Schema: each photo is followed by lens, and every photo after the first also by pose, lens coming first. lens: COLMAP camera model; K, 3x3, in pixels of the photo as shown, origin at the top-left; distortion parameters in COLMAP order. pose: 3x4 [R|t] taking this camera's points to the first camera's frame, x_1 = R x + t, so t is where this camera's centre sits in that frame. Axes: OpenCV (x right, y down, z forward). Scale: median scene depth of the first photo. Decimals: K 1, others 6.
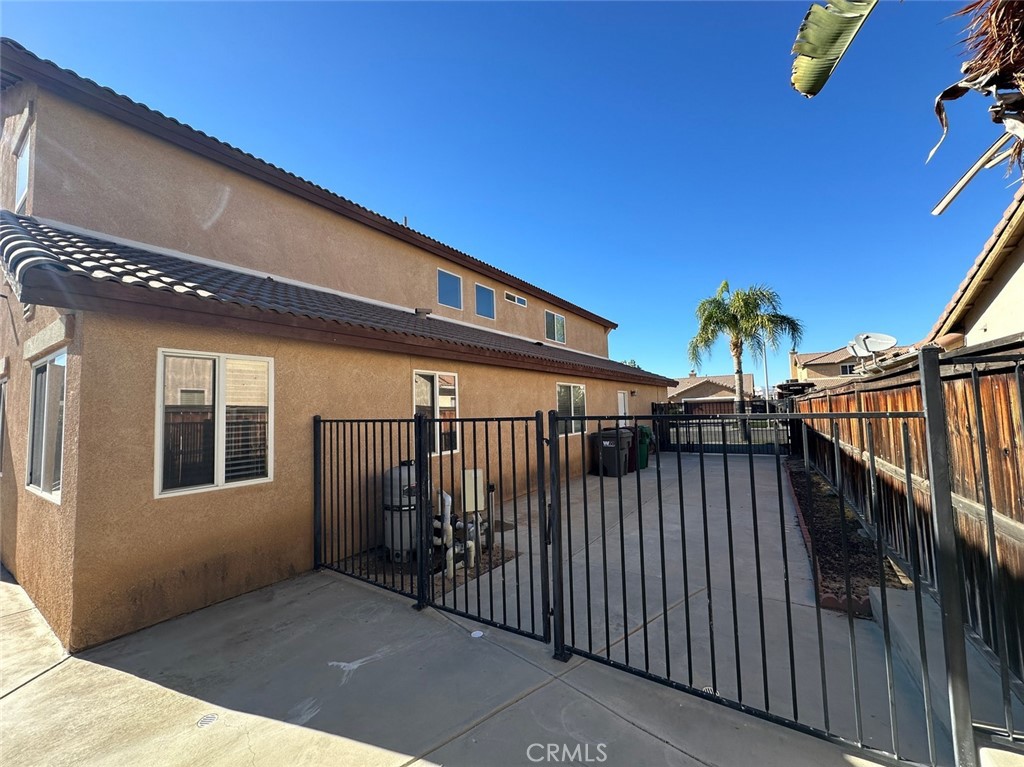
lens RADIAL K [[408.8, 0, 512.0], [0, 408.8, 383.5], [0, 0, 1]] dist [0.000124, -0.000058]
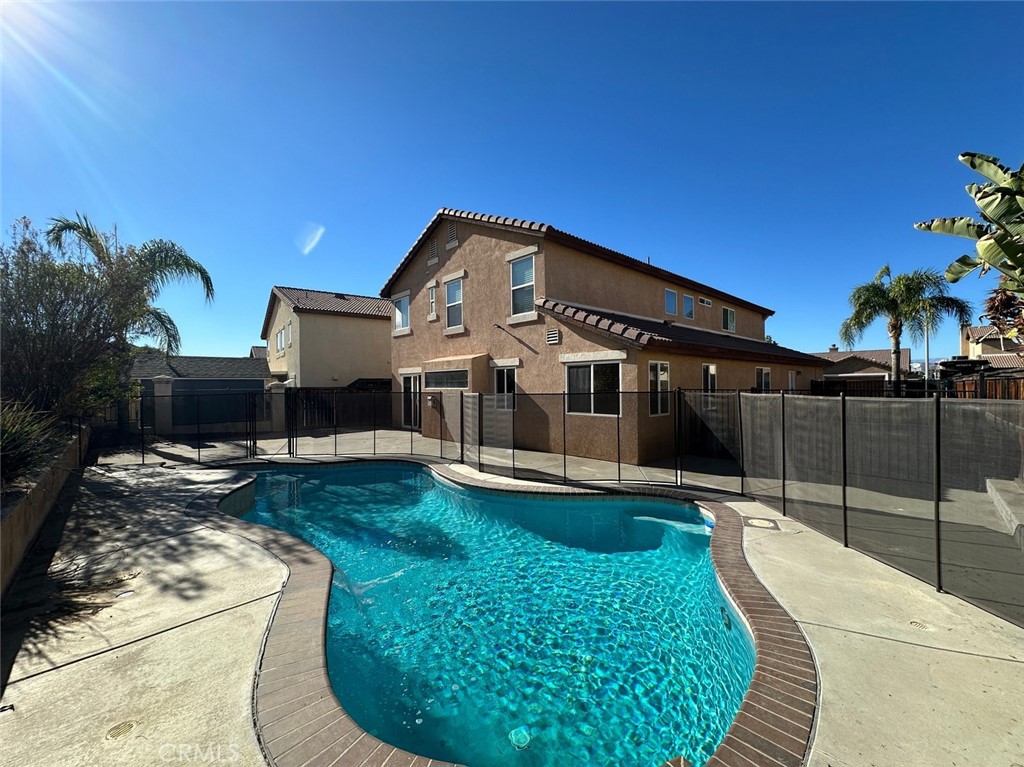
lens RADIAL K [[406.3, 0, 512.6], [0, 406.3, 376.9], [0, 0, 1]] dist [0.001432, 0.000469]
pose [[0.971915, 0.016989, -0.234718, -0.171993], [-0.003856, 0.998406, 0.056300, -0.019129], [0.235300, -0.053814, 0.970432, -0.277126]]
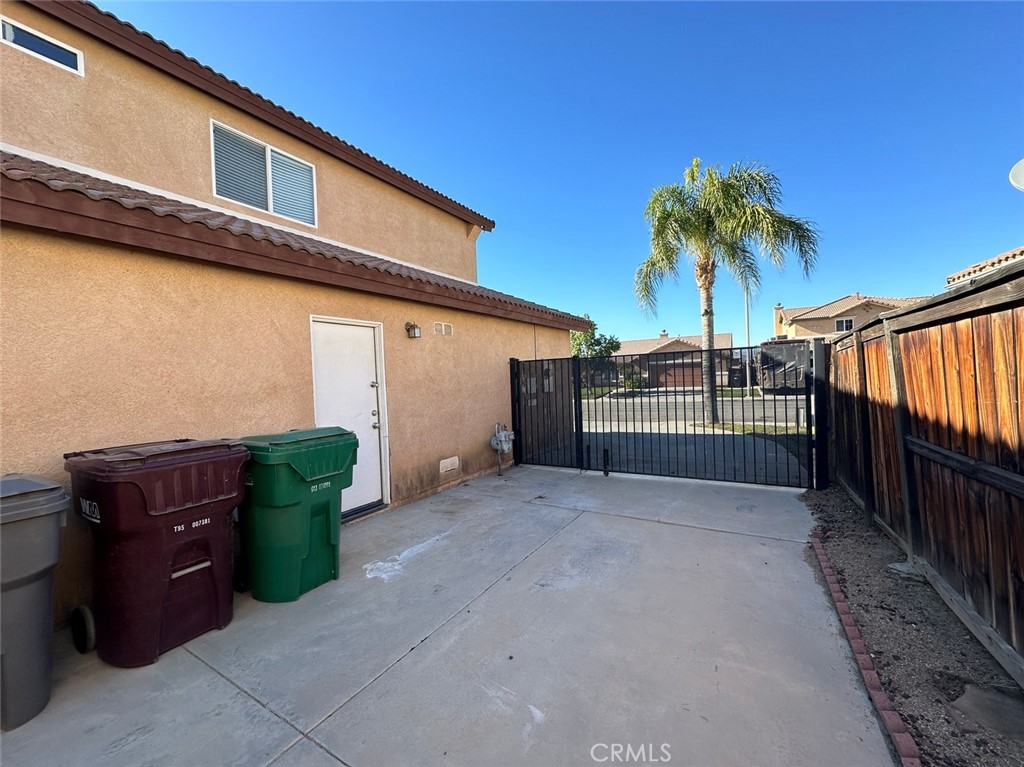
lens RADIAL K [[408.8, 0, 512.0], [0, 408.8, 383.5], [0, 0, 1]] dist [0.000124, -0.000058]
pose [[0.999175, -0.006138, 0.040146, 0.232646], [0.002794, 0.996560, 0.082822, 0.025568], [-0.040516, -0.082641, 0.995755, 0.386405]]
